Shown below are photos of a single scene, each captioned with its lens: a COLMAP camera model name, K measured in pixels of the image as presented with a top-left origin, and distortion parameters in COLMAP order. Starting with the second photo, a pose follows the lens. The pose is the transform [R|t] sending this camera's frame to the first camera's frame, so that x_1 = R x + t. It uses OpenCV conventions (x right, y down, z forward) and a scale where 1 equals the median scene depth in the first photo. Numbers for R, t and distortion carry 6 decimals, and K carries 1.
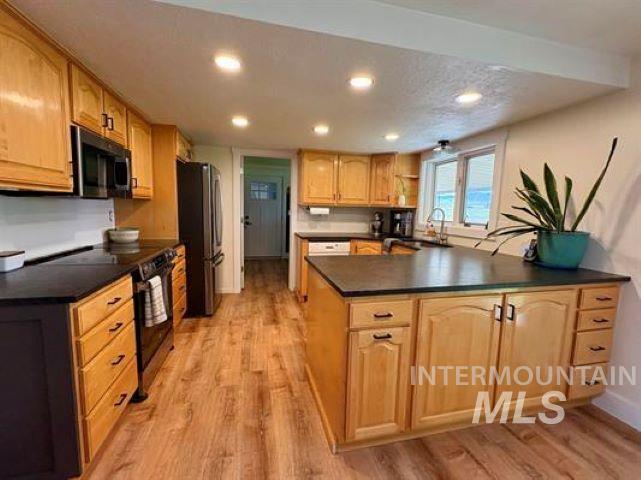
lens RADIAL K [[279.7, 0, 320.5], [0, 279.7, 240.0], [0, 0, 1]] dist [0.000447, 0.000212]
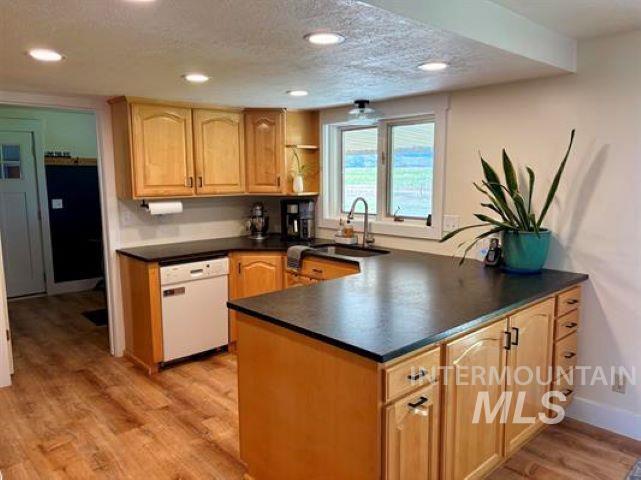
lens RADIAL K [[488.3, 0, 321.1], [0, 488.3, 244.1], [0, 0, 1]] dist [0.011435, 0.009638]
pose [[0.872660, -0.100961, 0.477777, -0.270641], [0.083171, 0.994828, 0.058309, -0.081996], [-0.481193, -0.011147, 0.876544, -0.016482]]
